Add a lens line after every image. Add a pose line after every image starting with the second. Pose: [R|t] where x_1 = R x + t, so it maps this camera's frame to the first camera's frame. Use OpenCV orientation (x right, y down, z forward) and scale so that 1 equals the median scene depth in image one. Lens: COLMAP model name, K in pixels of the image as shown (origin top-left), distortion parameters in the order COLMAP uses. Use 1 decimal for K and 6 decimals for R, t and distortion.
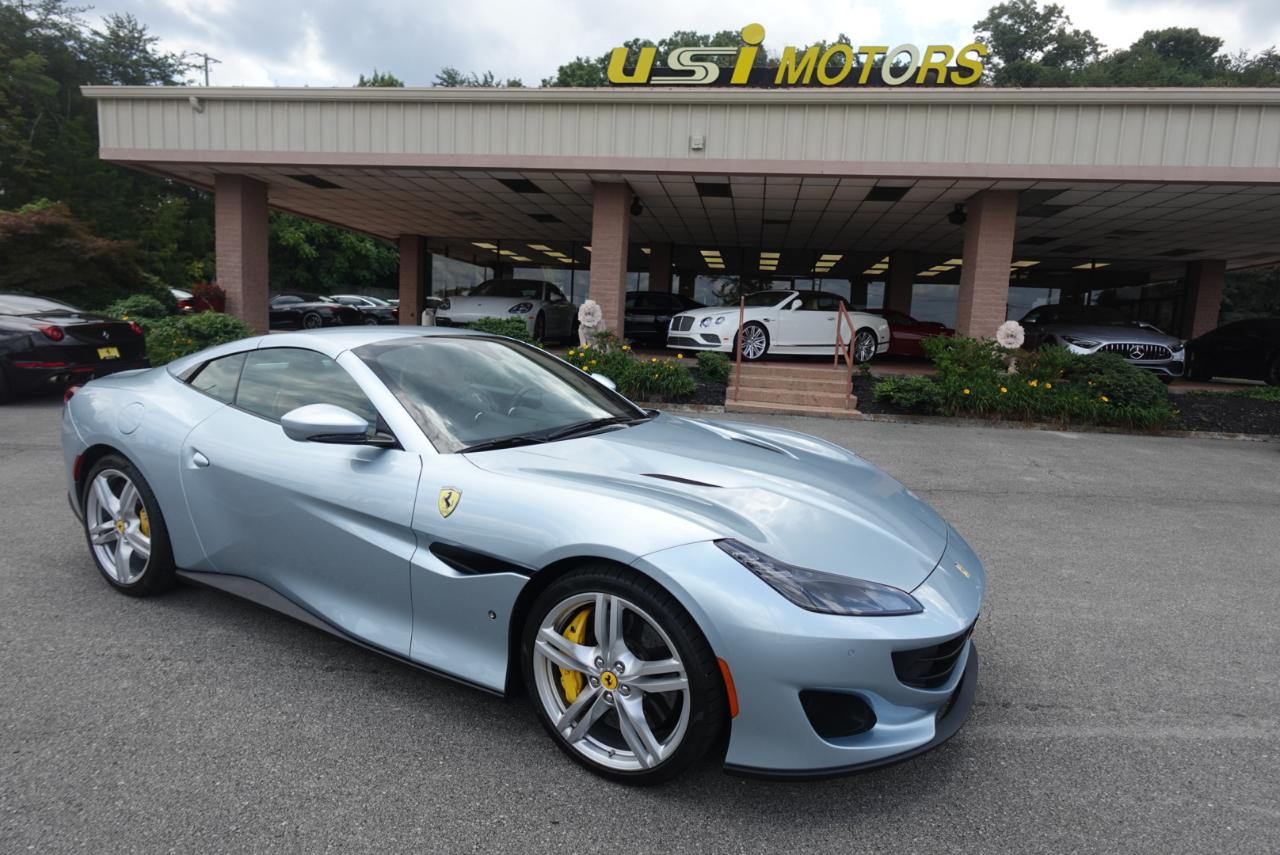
lens RADIAL K [[723.6, 0, 640.2], [0, 723.6, 426.5], [0, 0, 1]] dist [0.001520, -0.001579]
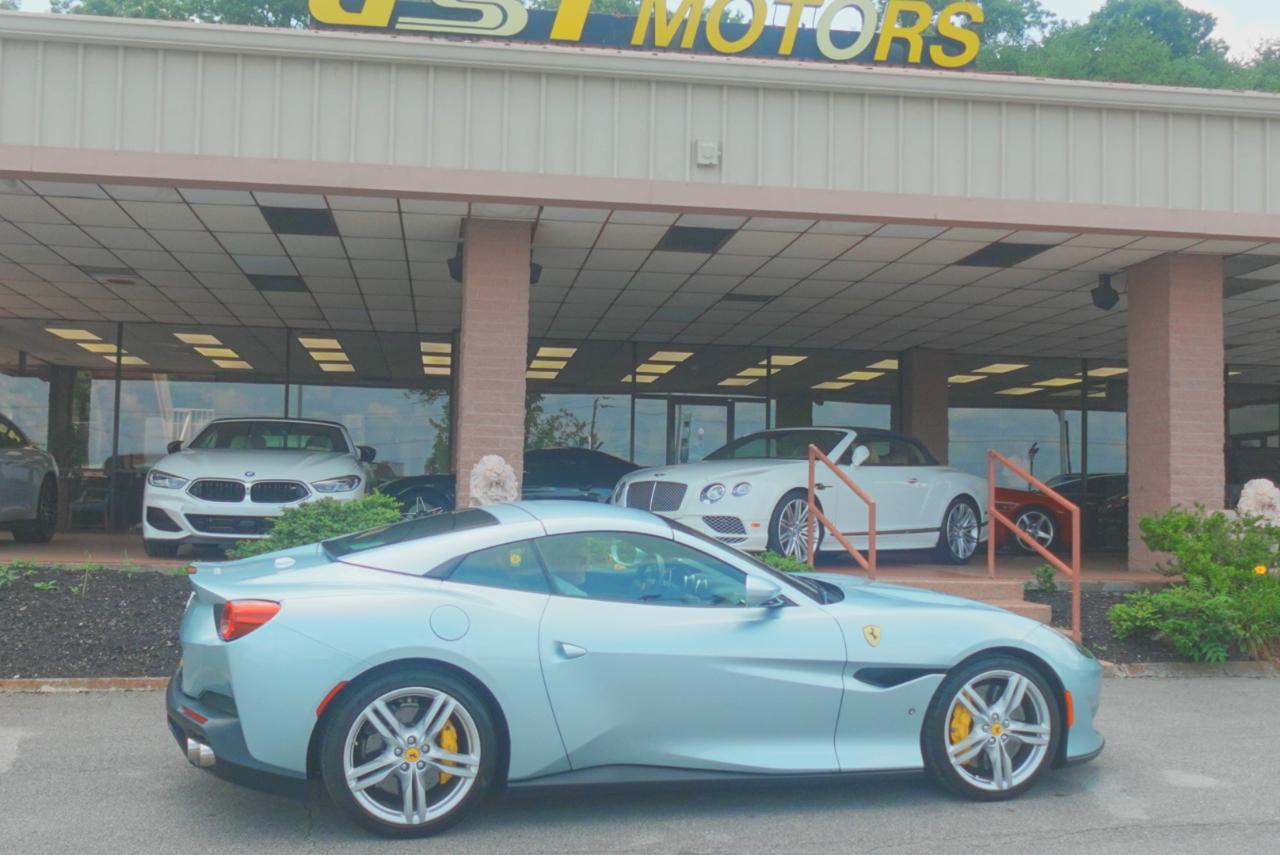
lens RADIAL K [[1450.5, 0, 640.4], [0, 1450.5, 429.3], [0, 0, 1]] dist [-0.009254, 0.000818]
pose [[0.958062, -0.012994, 0.286267, -0.135764], [0.062562, 0.984358, -0.164698, -0.014426], [-0.279649, 0.175701, 0.943889, 0.032447]]
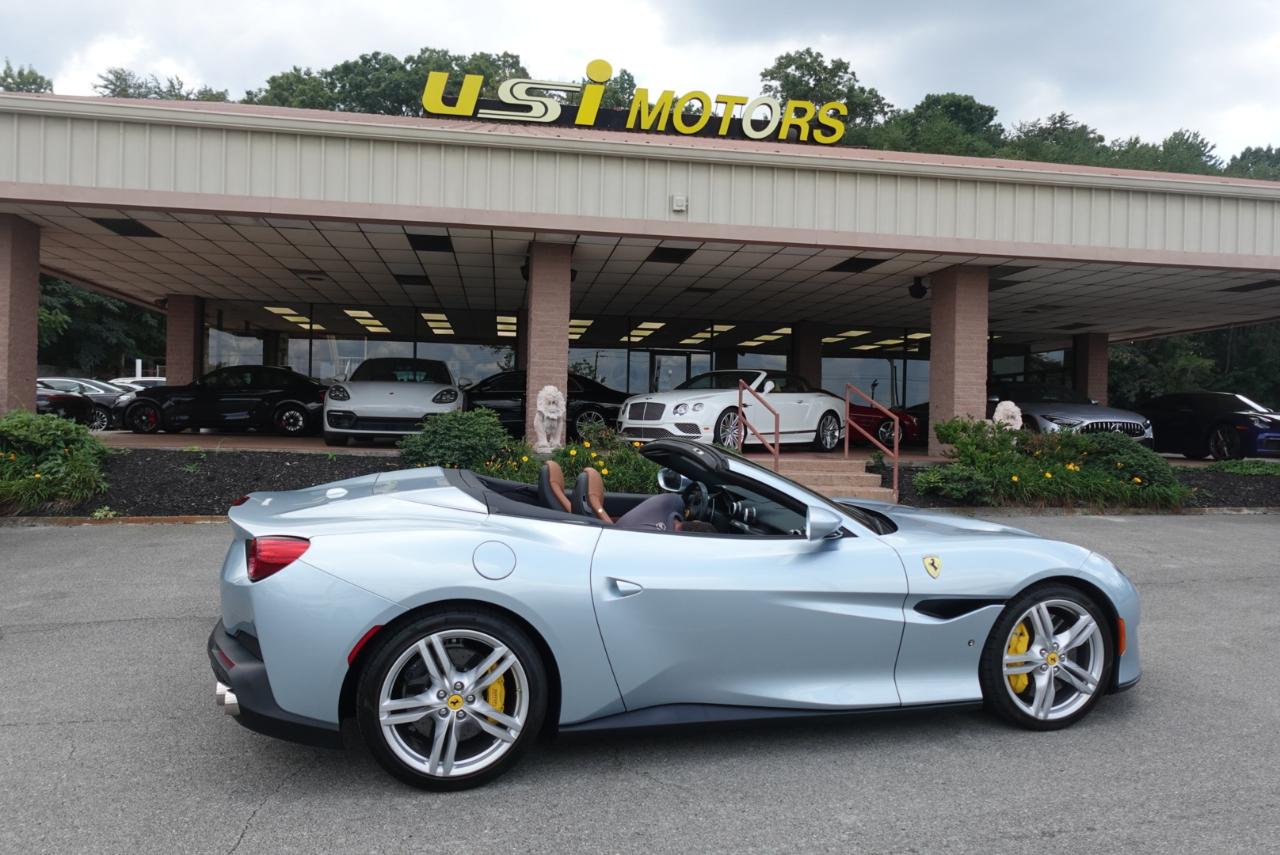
lens RADIAL K [[921.0, 0, 640.7], [0, 921.0, 426.2], [0, 0, 1]] dist [-0.003991, 0.006186]
pose [[0.953289, -0.028671, 0.300697, -0.152850], [0.062727, 0.992574, -0.104221, -0.009174], [-0.295476, 0.118215, 0.948008, 0.003074]]
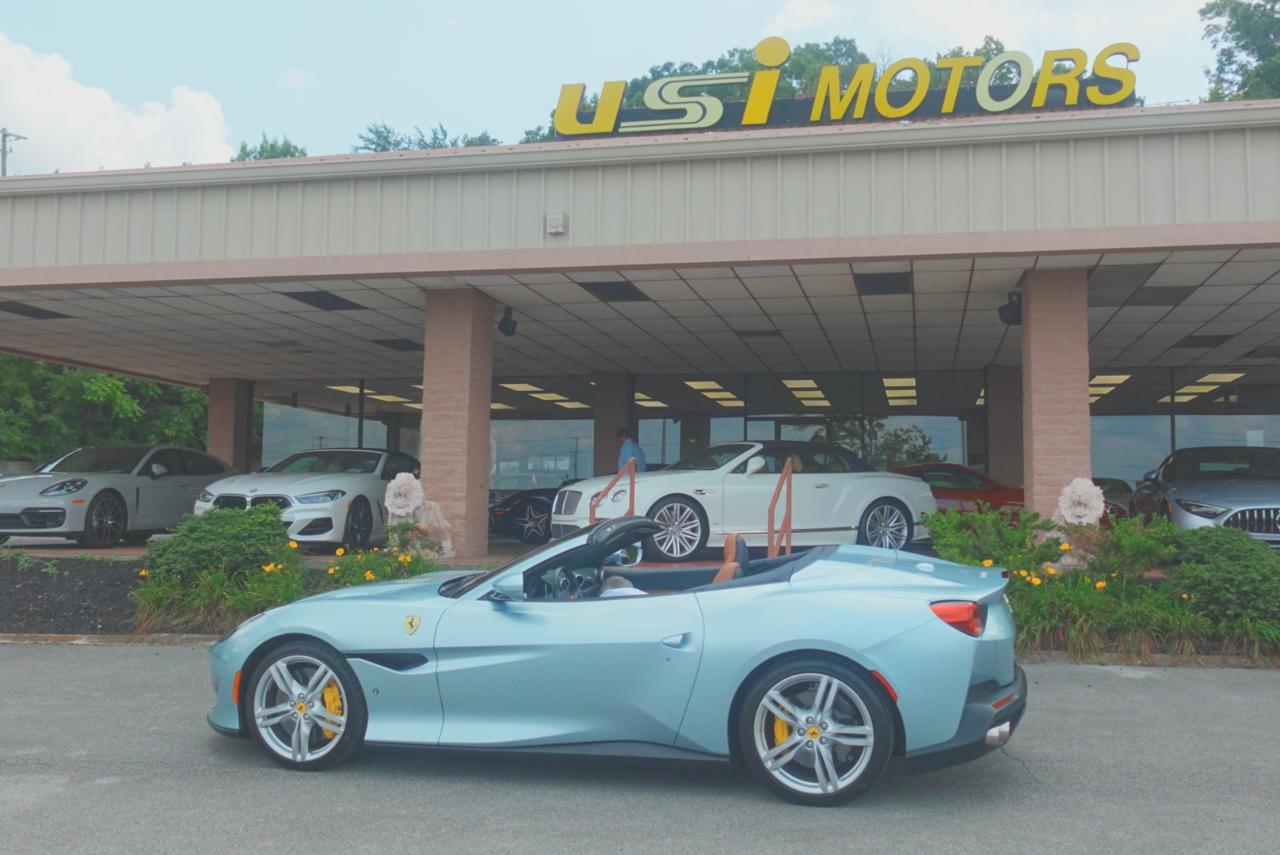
lens RADIAL K [[1218.0, 0, 640.3], [0, 1218.0, 425.3], [0, 0, 1]] dist [-0.010829, 0.020489]
pose [[0.996573, -0.044436, -0.069764, 0.111862], [0.029527, 0.978989, -0.201766, 0.001293], [0.077264, 0.199015, 0.976946, -0.006912]]
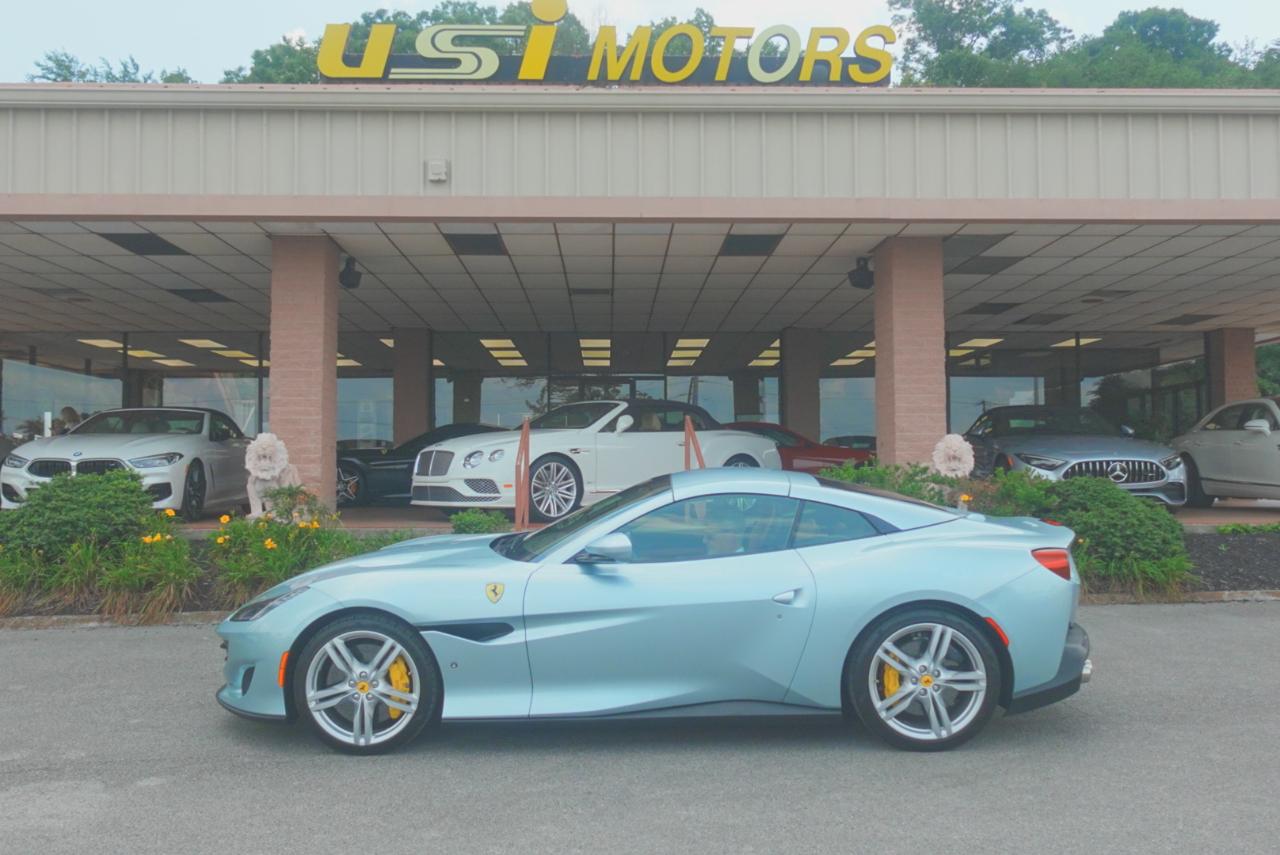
lens RADIAL K [[1218.0, 0, 640.3], [0, 1218.0, 425.3], [0, 0, 1]] dist [-0.010829, 0.020489]
pose [[0.982182, -0.046436, 0.182104, 0.025271], [0.075636, 0.984724, -0.156839, -0.003514], [-0.172039, 0.167818, 0.970690, 0.005132]]
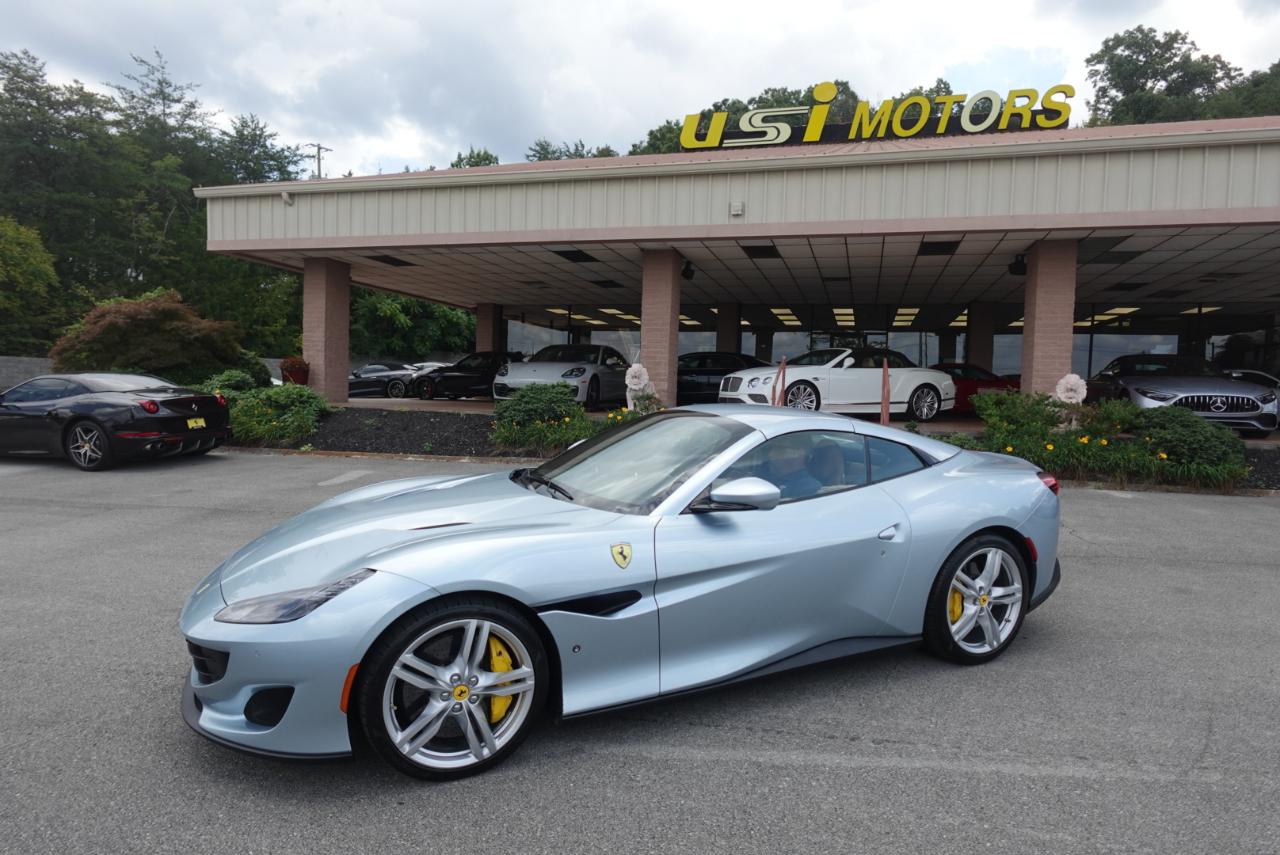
lens RADIAL K [[753.5, 0, 640.2], [0, 753.5, 427.8], [0, 0, 1]] dist [-0.000516, 0.000663]
pose [[0.990766, -0.014634, -0.134794, 0.041960], [0.003680, 0.996695, -0.081157, 0.001230], [0.135536, 0.079911, 0.987545, -0.023818]]
